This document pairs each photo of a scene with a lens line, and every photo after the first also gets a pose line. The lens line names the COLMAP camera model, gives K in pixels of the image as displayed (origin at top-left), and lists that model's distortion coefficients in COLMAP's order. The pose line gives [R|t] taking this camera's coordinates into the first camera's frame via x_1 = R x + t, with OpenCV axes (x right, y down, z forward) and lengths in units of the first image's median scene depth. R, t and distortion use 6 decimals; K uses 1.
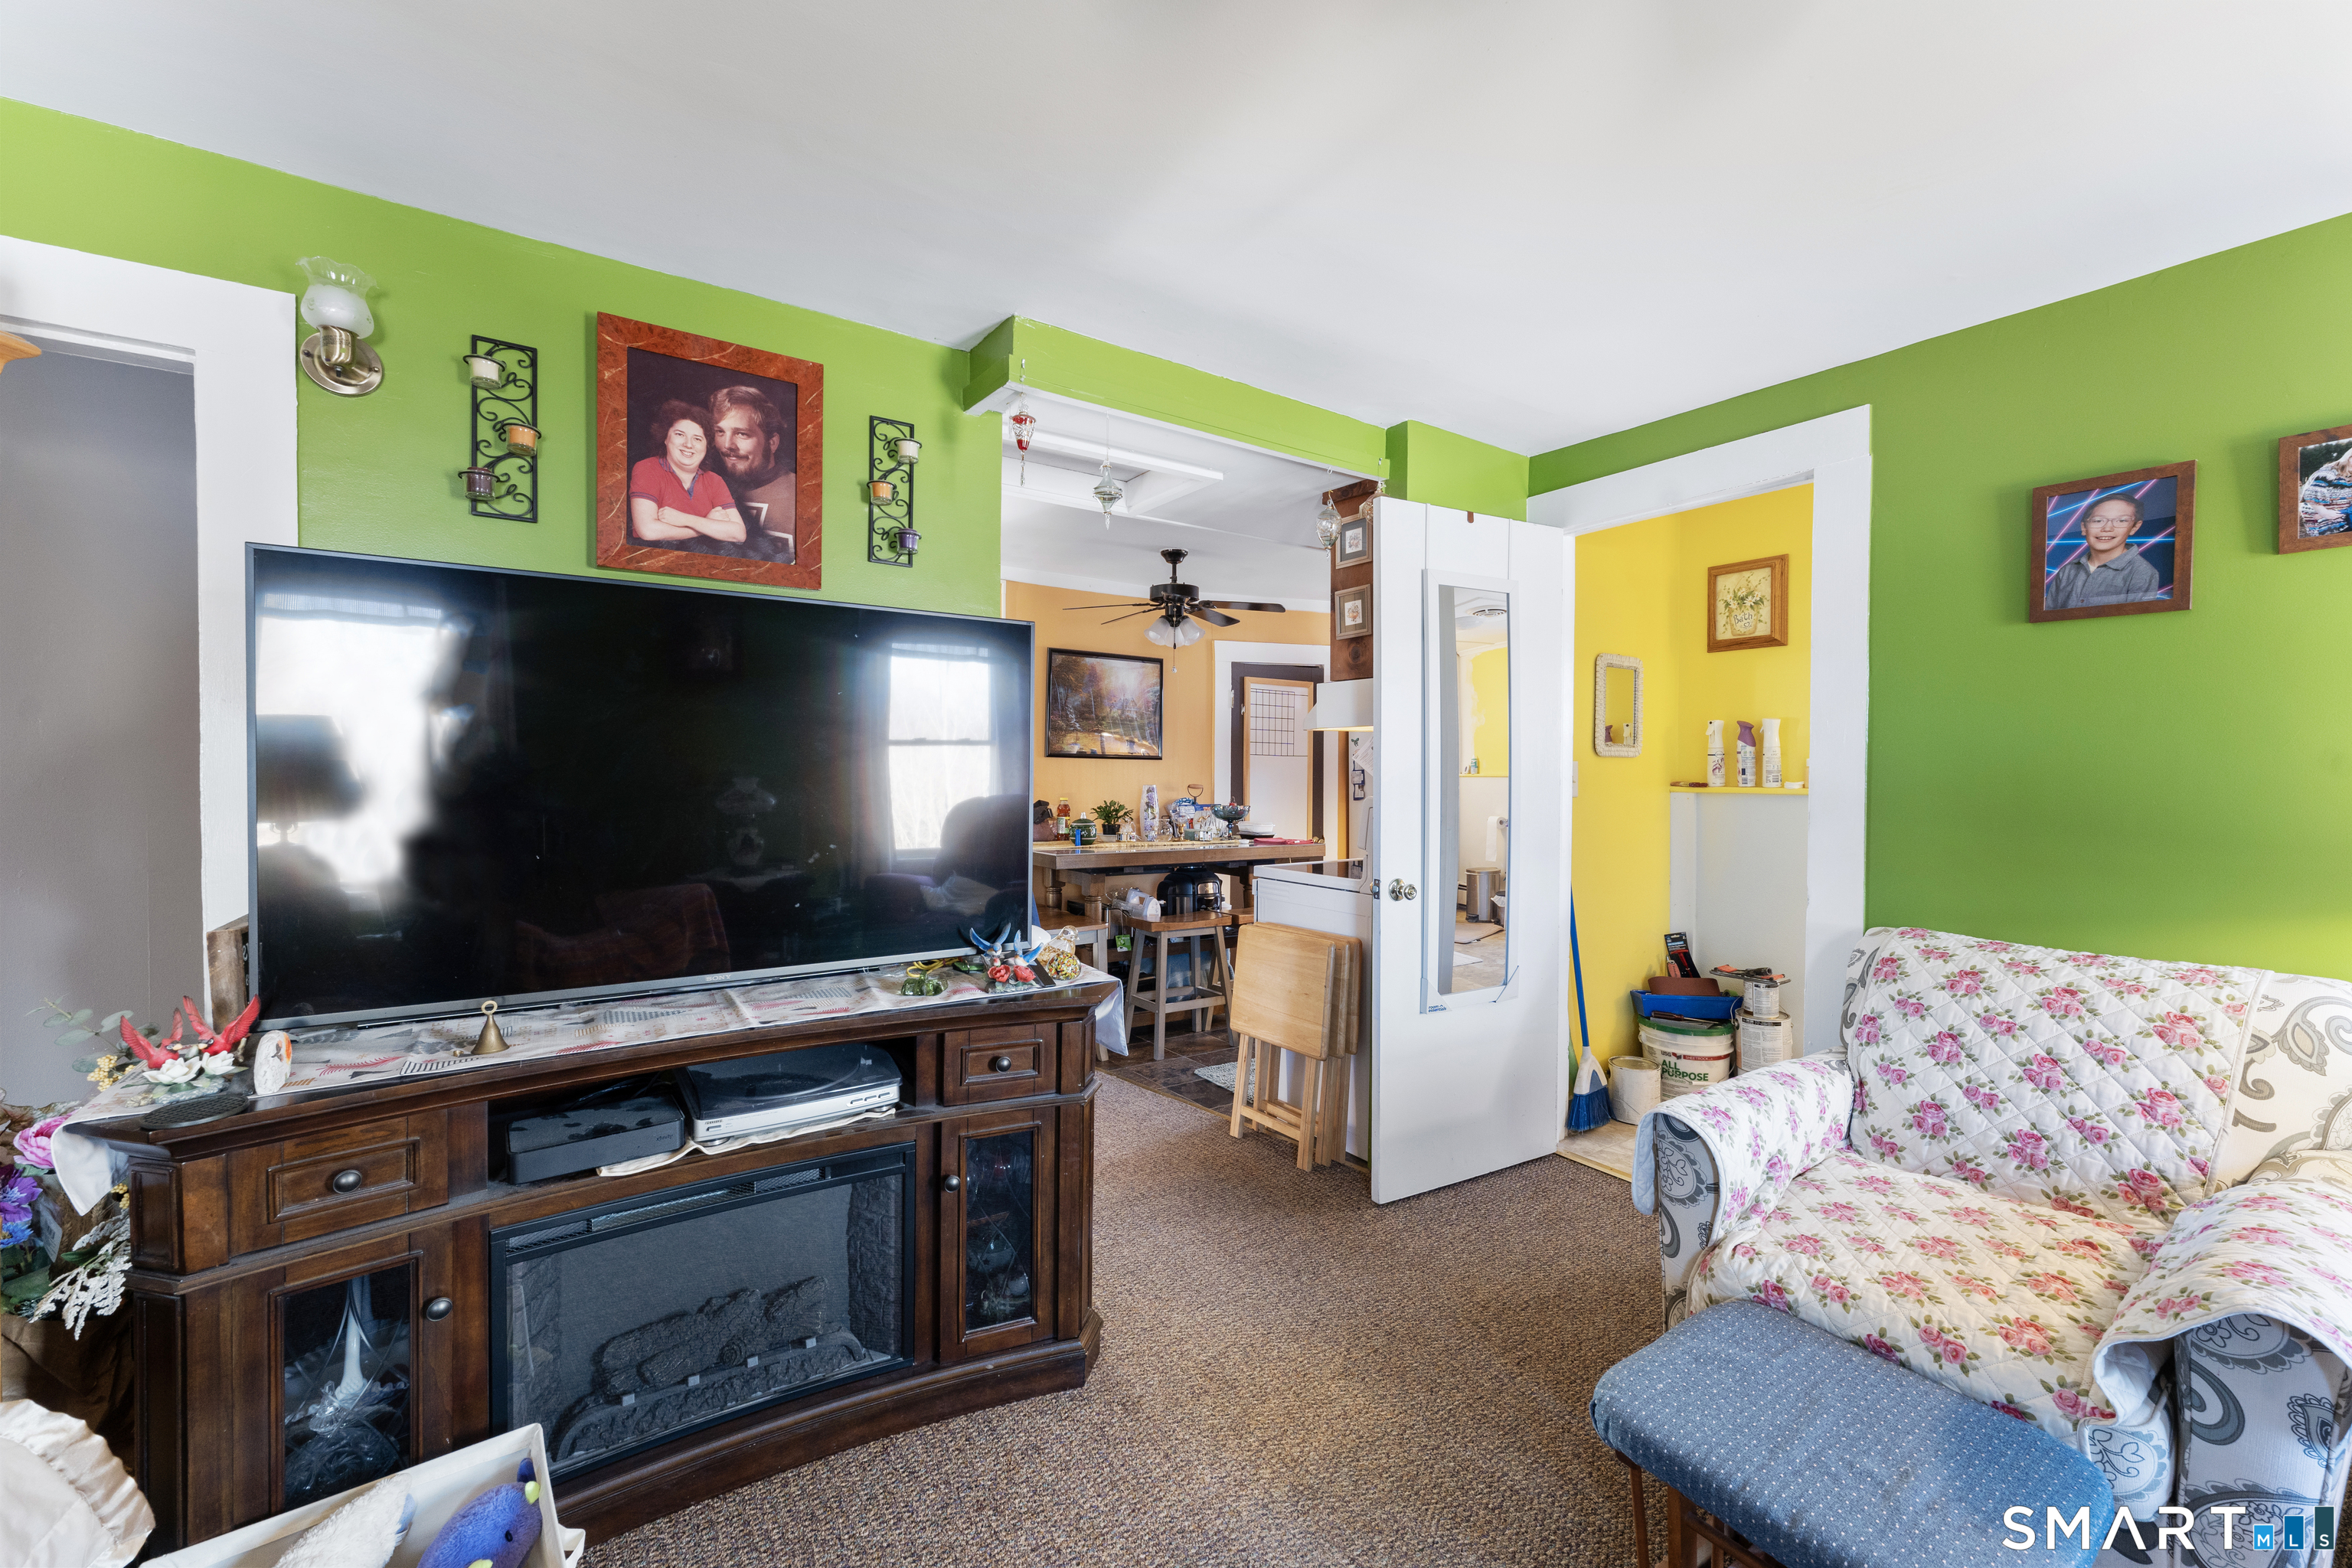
lens RADIAL K [[925.7, 0, 1178.3], [0, 925.7, 774.5], [0, 0, 1]] dist [0.001840, 0.000110]
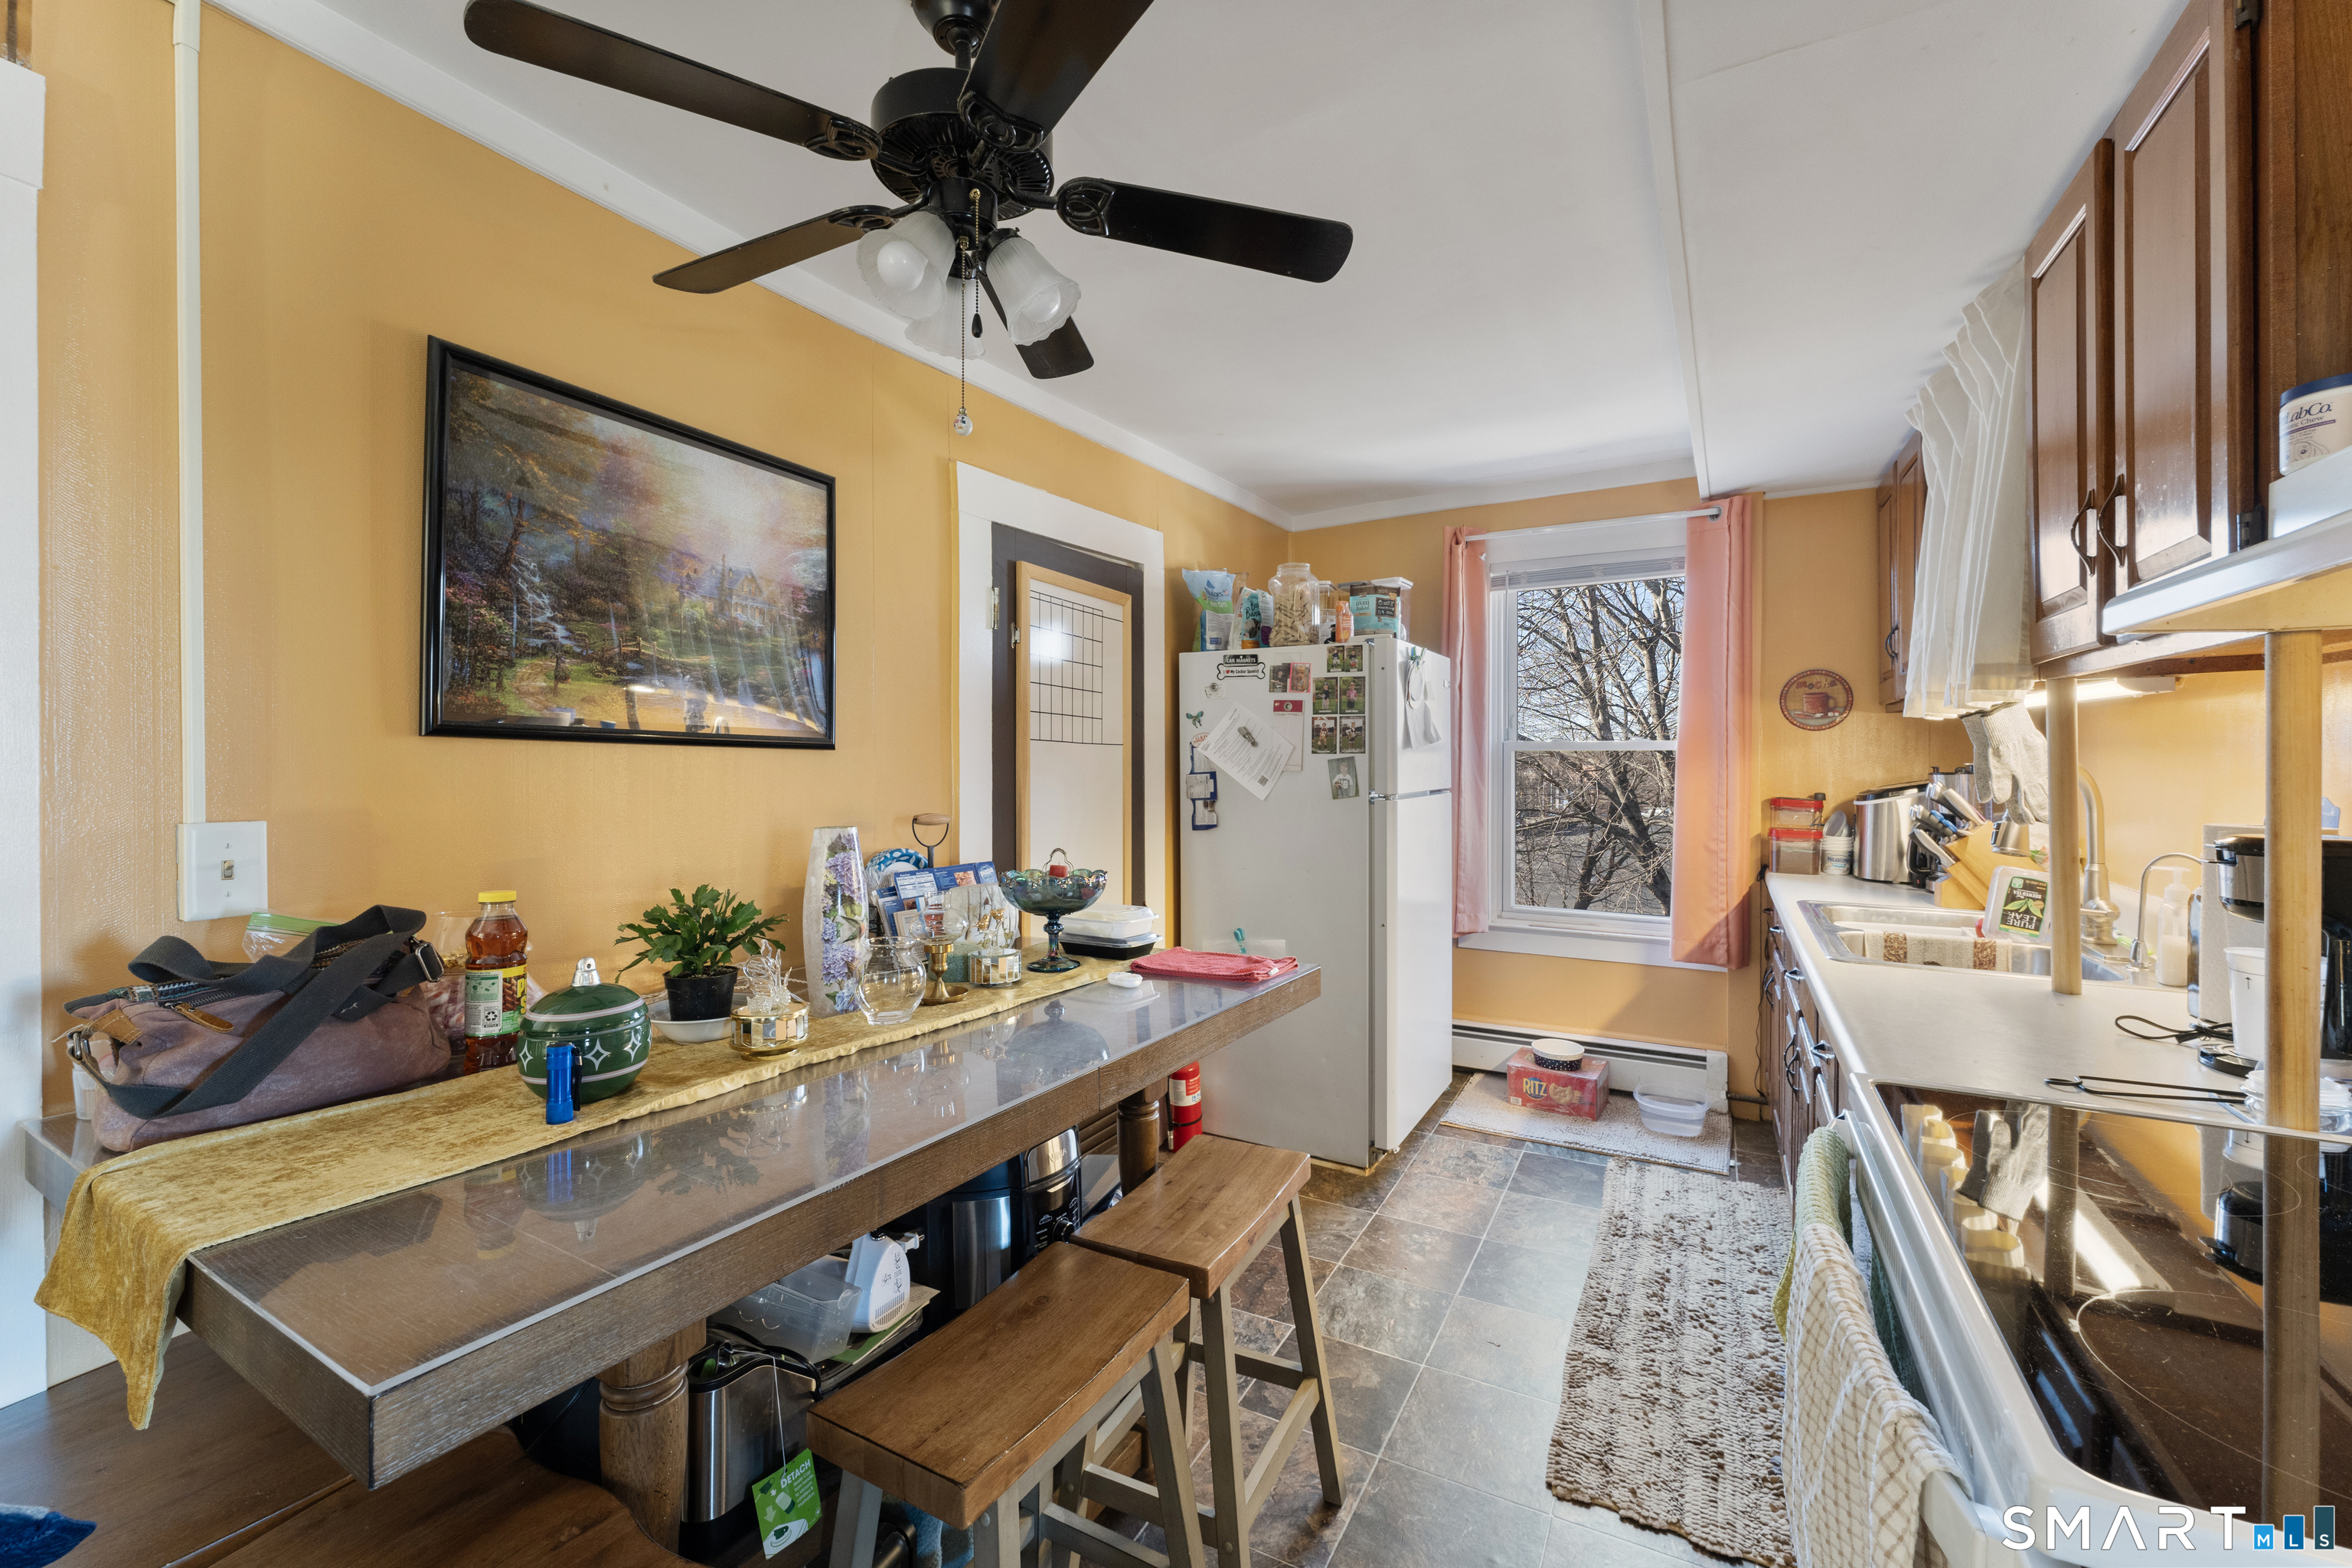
lens RADIAL K [[925.7, 0, 1178.3], [0, 925.7, 774.5], [0, 0, 1]] dist [0.001840, 0.000110]
pose [[0.887827, 0.000144, 0.460178, -0.067113], [-0.005780, 0.999925, 0.010839, -0.010385], [-0.460141, -0.012283, 0.887761, 0.621155]]
